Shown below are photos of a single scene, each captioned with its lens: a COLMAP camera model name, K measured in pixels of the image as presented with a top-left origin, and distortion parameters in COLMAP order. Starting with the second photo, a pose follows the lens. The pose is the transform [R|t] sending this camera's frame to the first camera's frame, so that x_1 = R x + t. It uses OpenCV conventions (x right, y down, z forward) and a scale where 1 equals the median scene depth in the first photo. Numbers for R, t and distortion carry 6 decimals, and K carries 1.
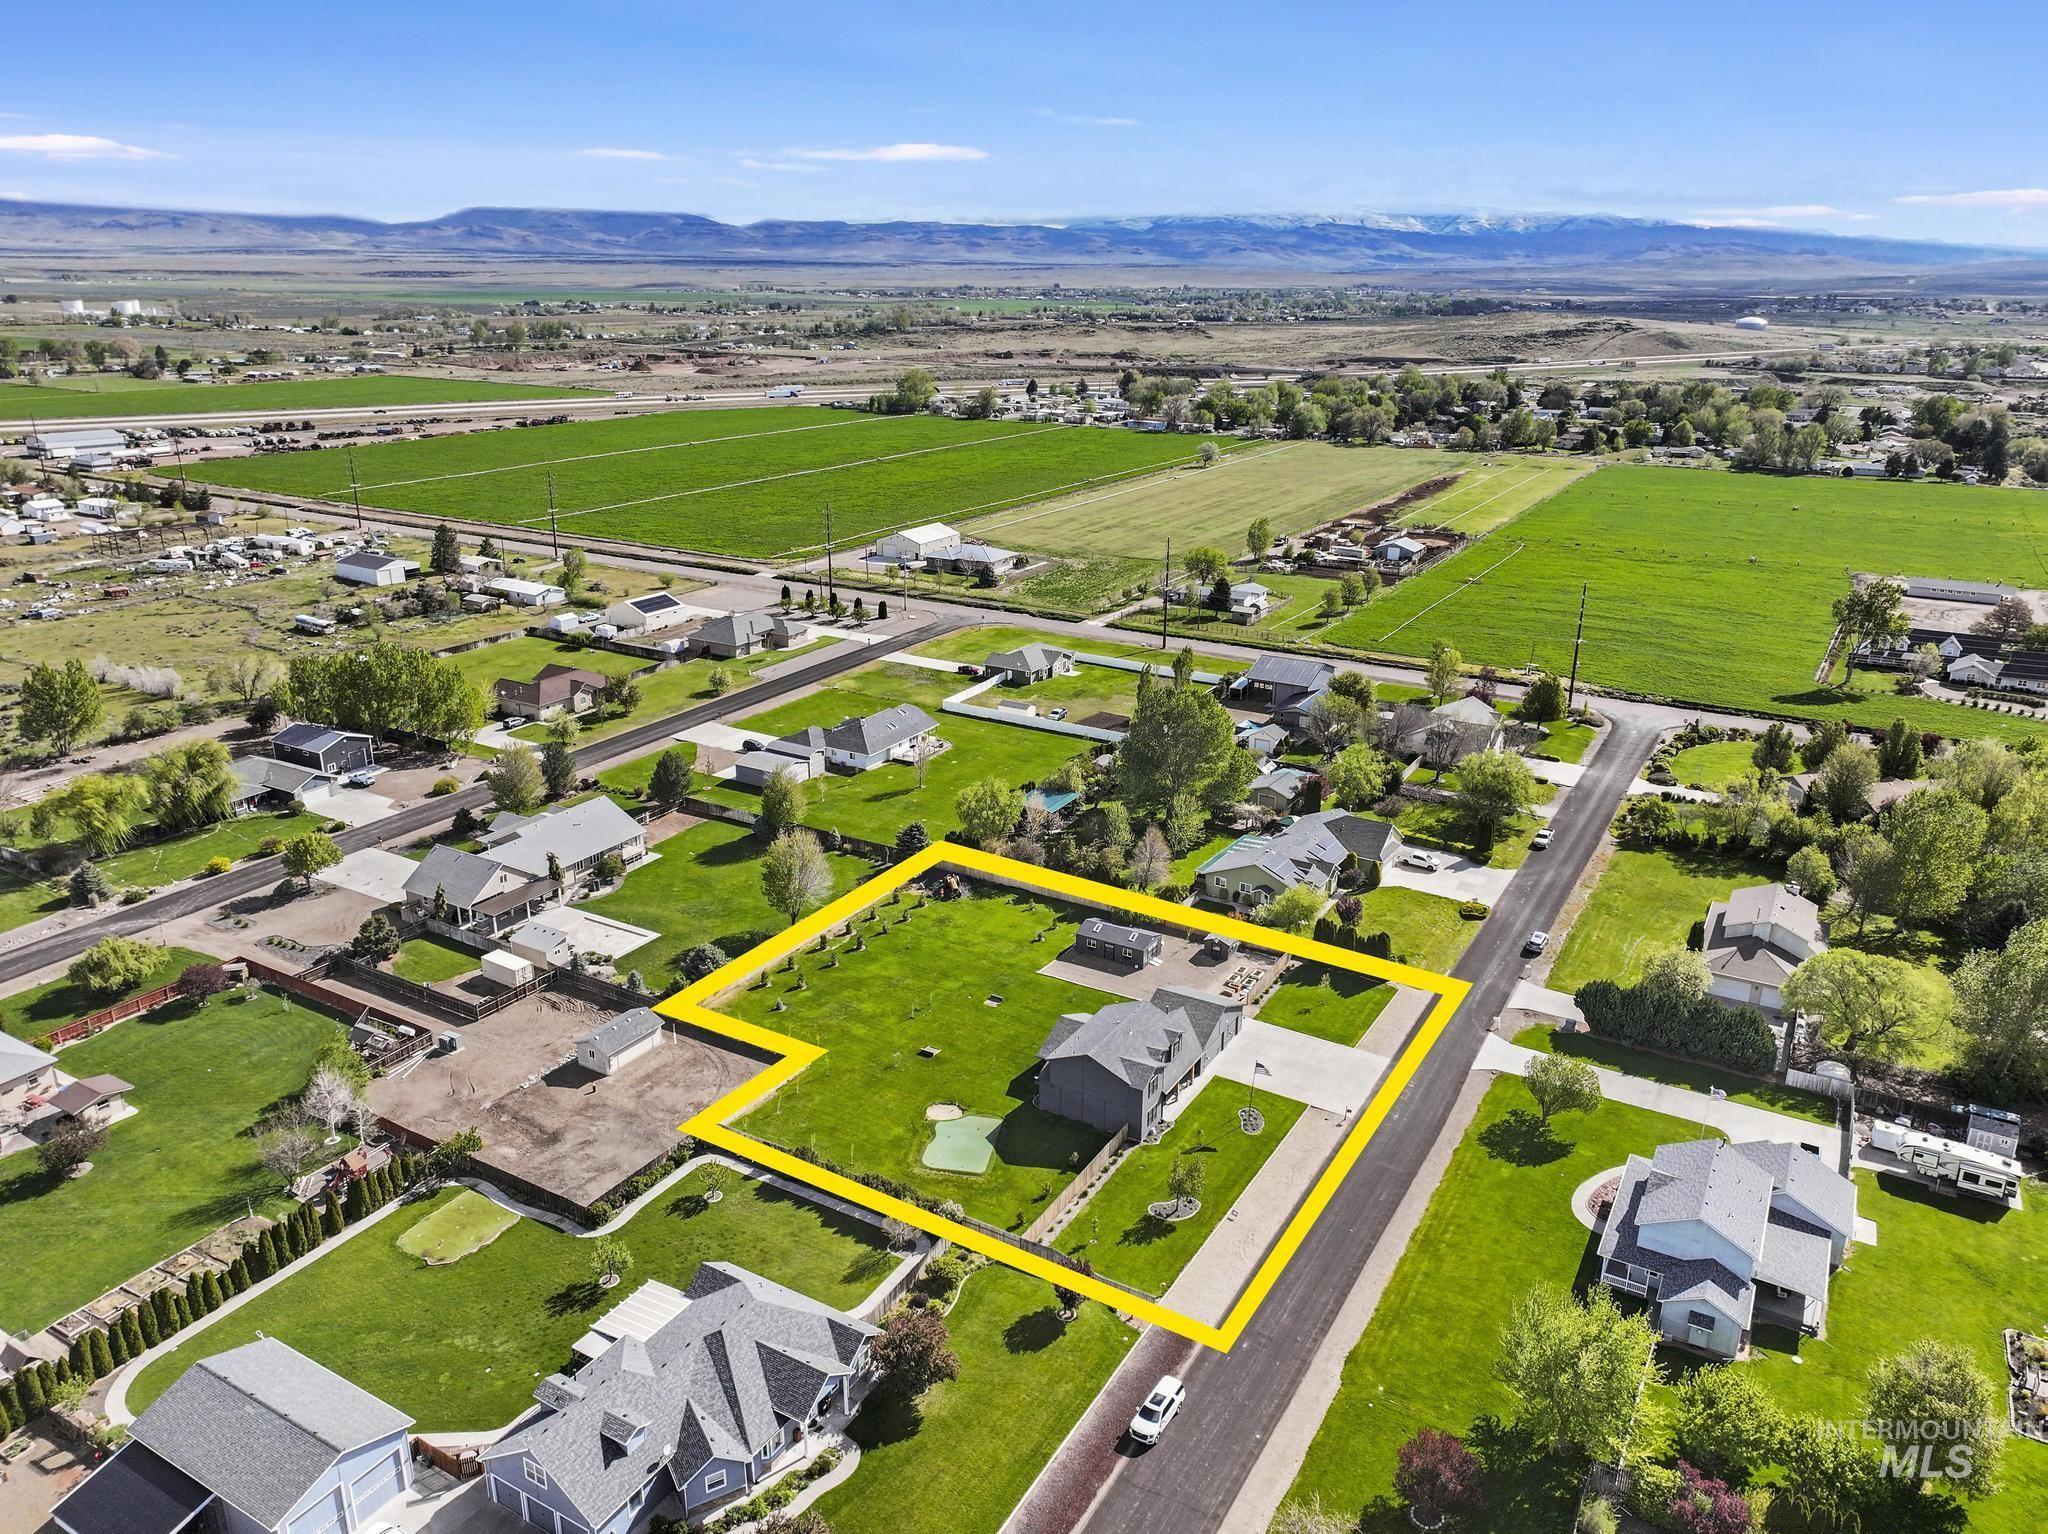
lens RADIAL K [[1448.5, 0, 1019.5], [0, 1448.5, 779.6], [0, 0, 1]] dist [0.005884, 0.005388]
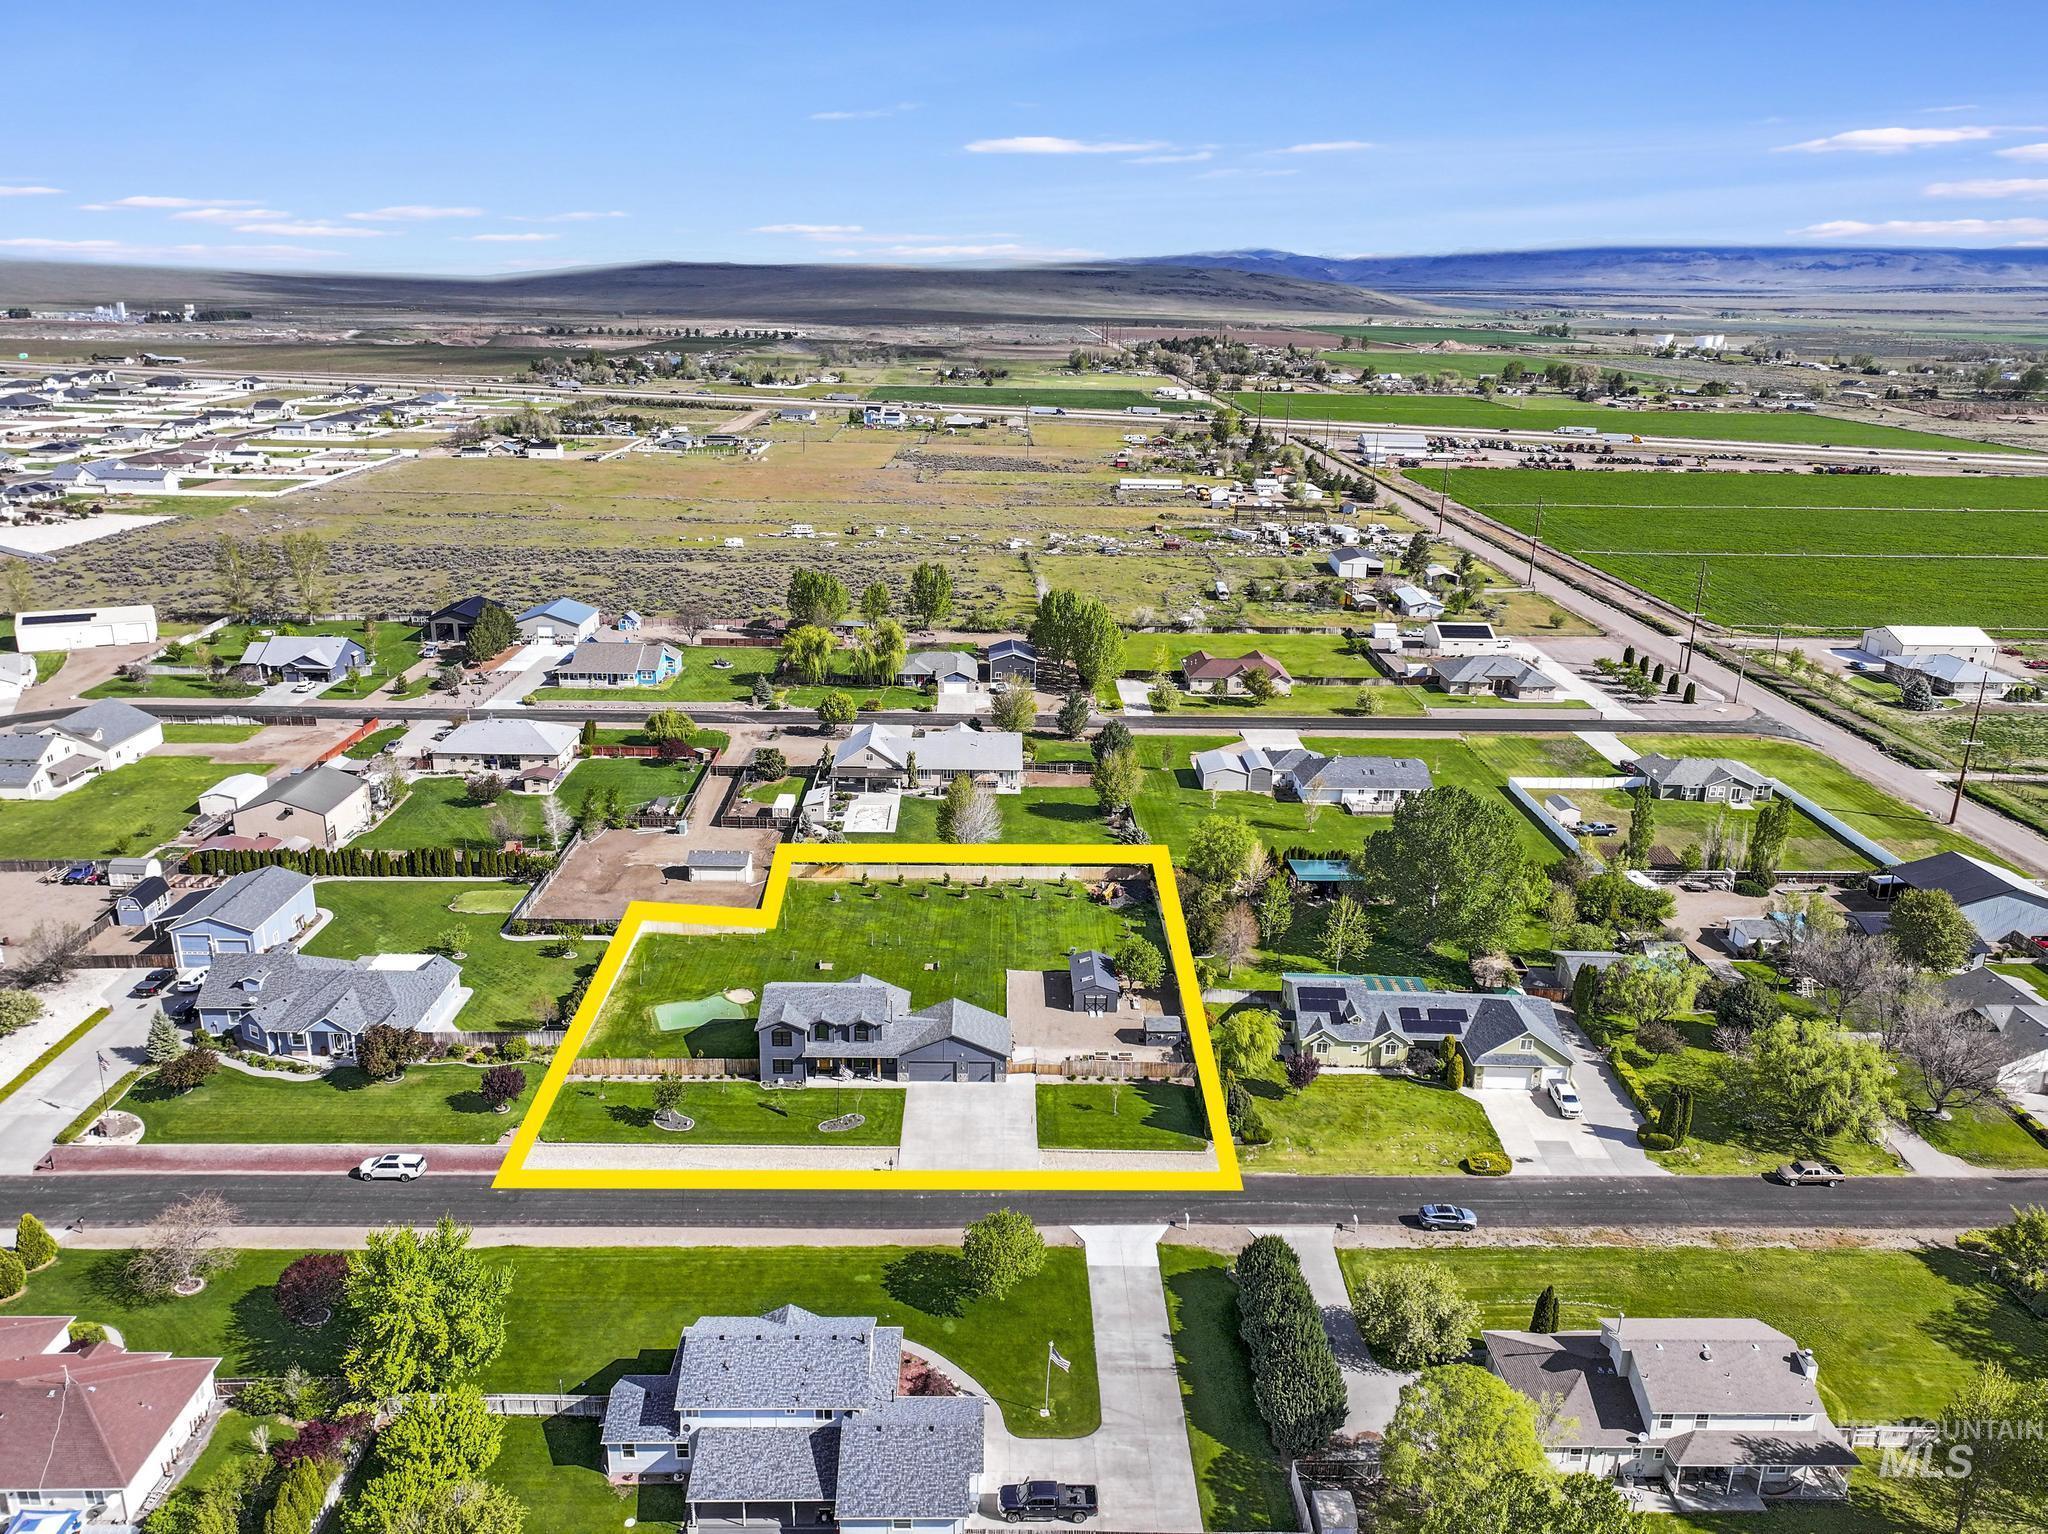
lens RADIAL K [[1448.5, 0, 1019.5], [0, 1448.5, 779.6], [0, 0, 1]] dist [0.005884, 0.005388]
pose [[0.522158, 0.277031, -0.806601, 0.649429], [-0.296560, 0.945731, 0.132836, -0.106062], [0.799627, 0.169844, 0.575977, 0.324846]]
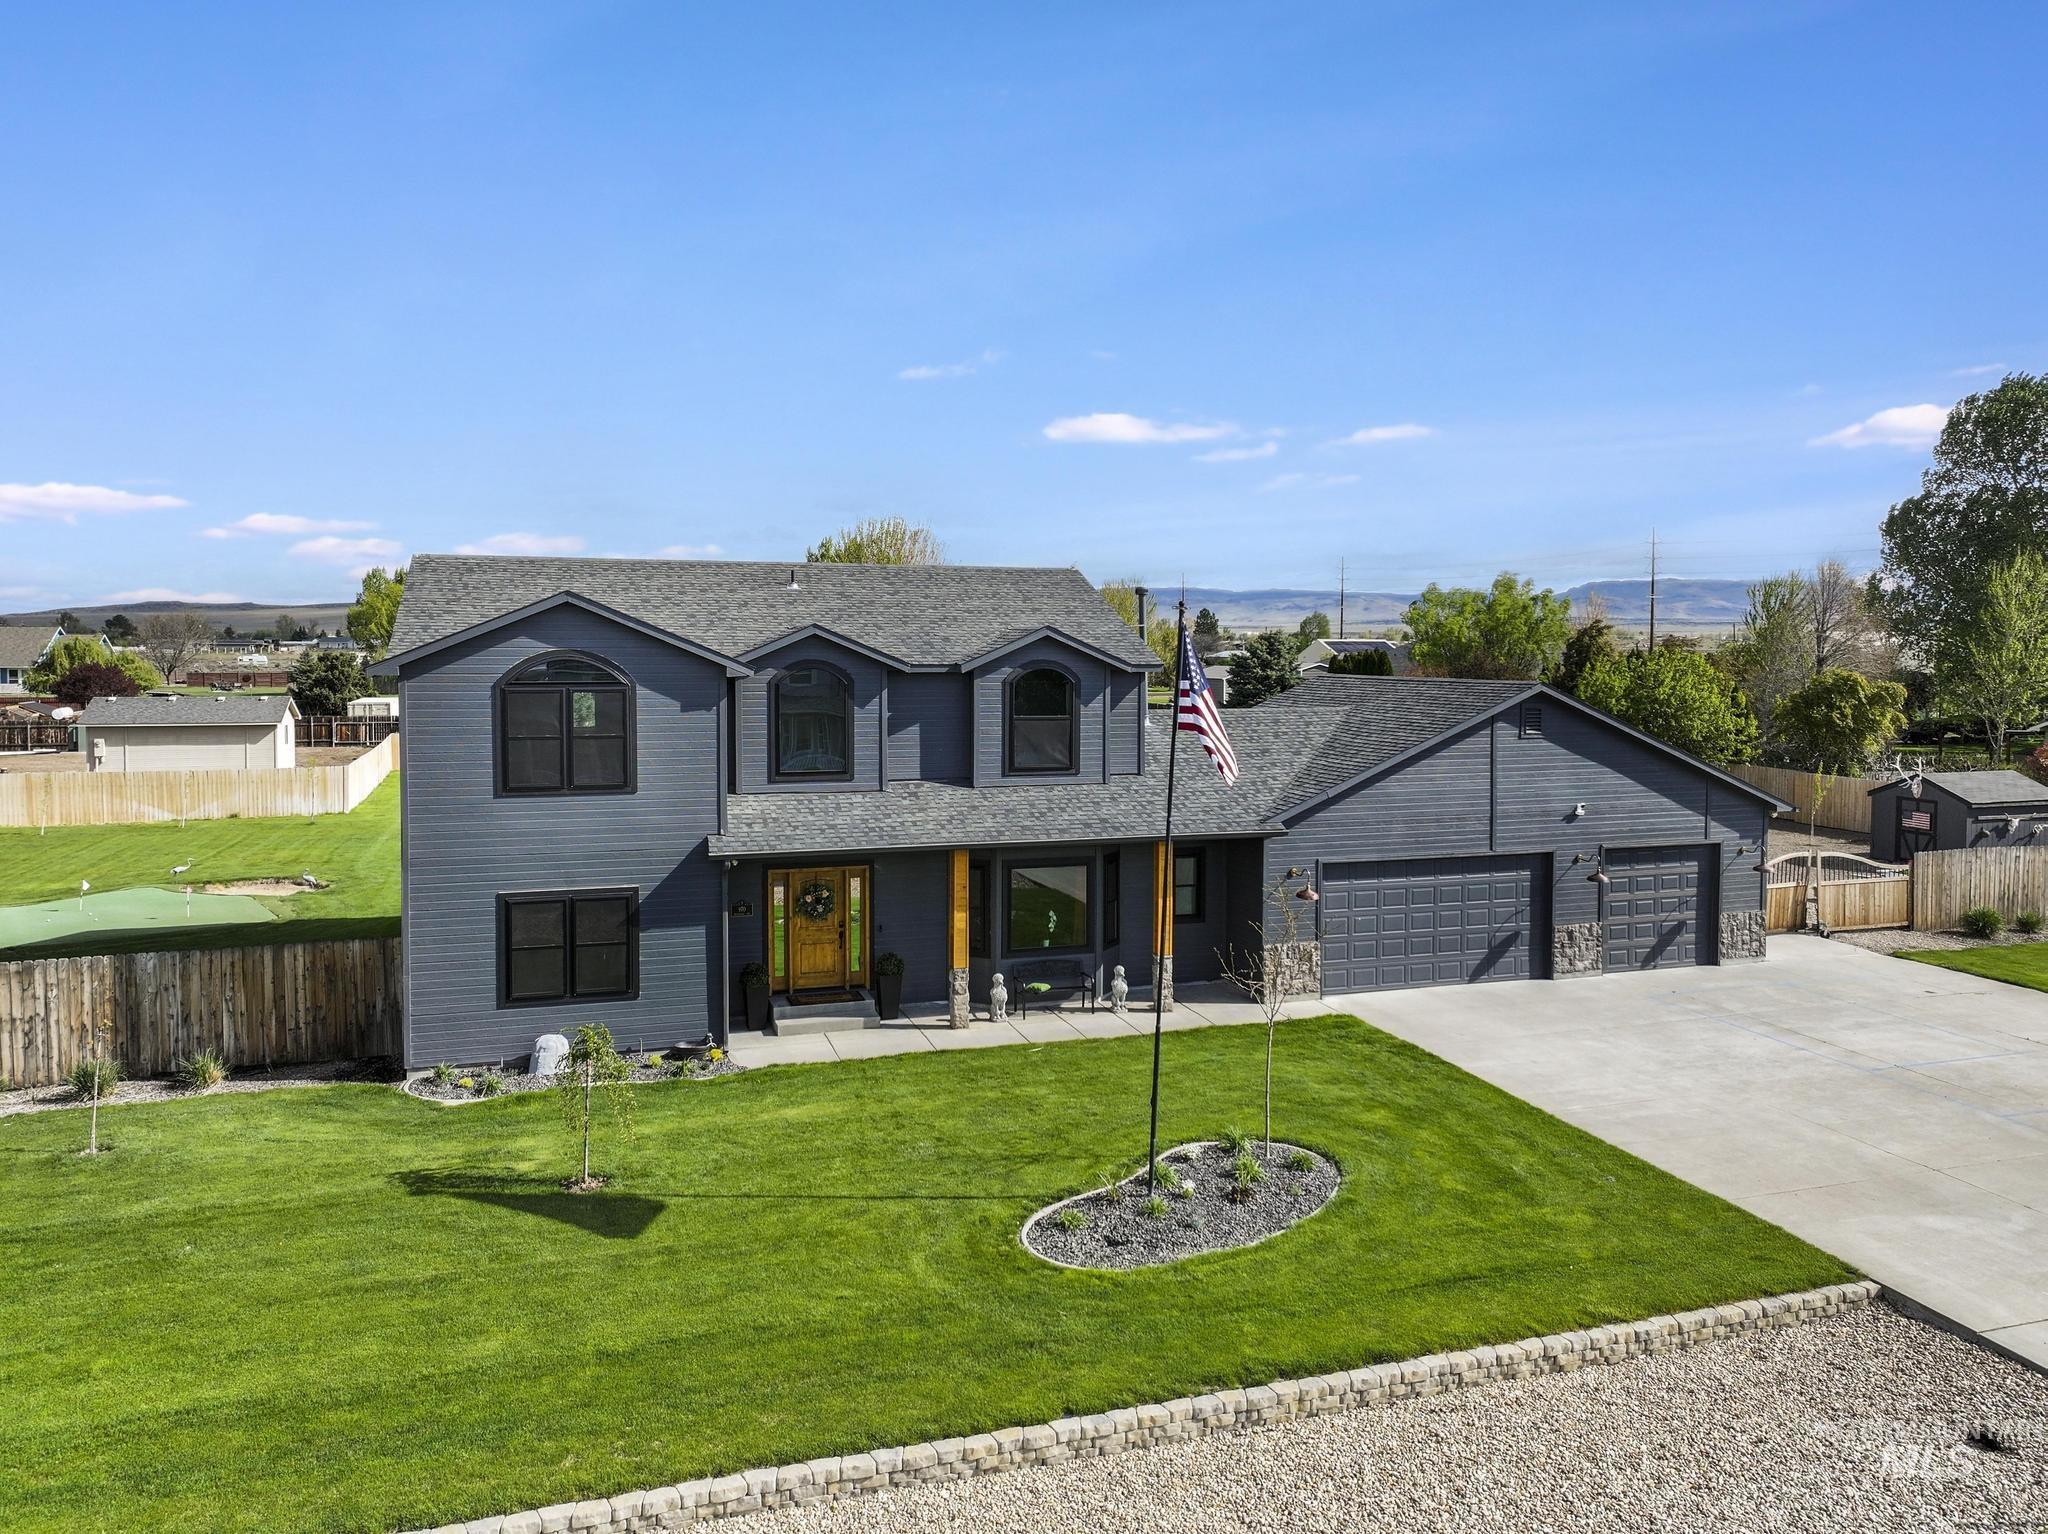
lens RADIAL K [[1448.5, 0, 1019.5], [0, 1448.5, 779.6], [0, 0, 1]] dist [0.005884, 0.005388]
pose [[0.748524, 0.058438, -0.660527, 0.152238], [-0.215009, 0.963682, -0.158394, 0.150785], [0.627282, 0.260581, 0.733904, 0.603097]]
